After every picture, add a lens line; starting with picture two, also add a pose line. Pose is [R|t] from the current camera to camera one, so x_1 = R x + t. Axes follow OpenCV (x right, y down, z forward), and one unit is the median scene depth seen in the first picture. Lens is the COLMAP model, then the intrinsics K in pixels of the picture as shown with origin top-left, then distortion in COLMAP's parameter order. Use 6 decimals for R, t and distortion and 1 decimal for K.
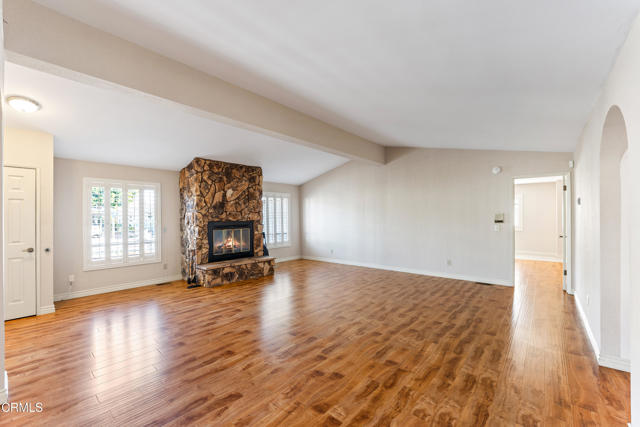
lens RADIAL K [[267.7, 0, 315.5], [0, 267.7, 213.5], [0, 0, 1]] dist [0.001373, 0.000191]
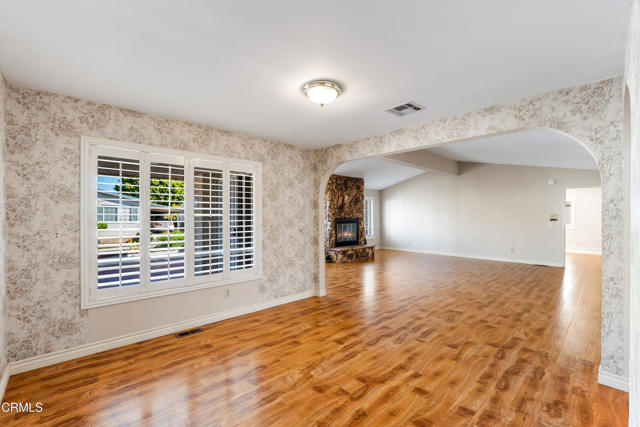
lens RADIAL K [[267.7, 0, 326.0], [0, 267.7, 214.8], [0, 0, 1]] dist [0.001373, 0.000191]
pose [[0.995658, 0.006339, -0.092876, -0.287108], [-0.005718, 0.999960, 0.006950, 0.001599], [0.092916, -0.006388, 0.995653, -0.392378]]
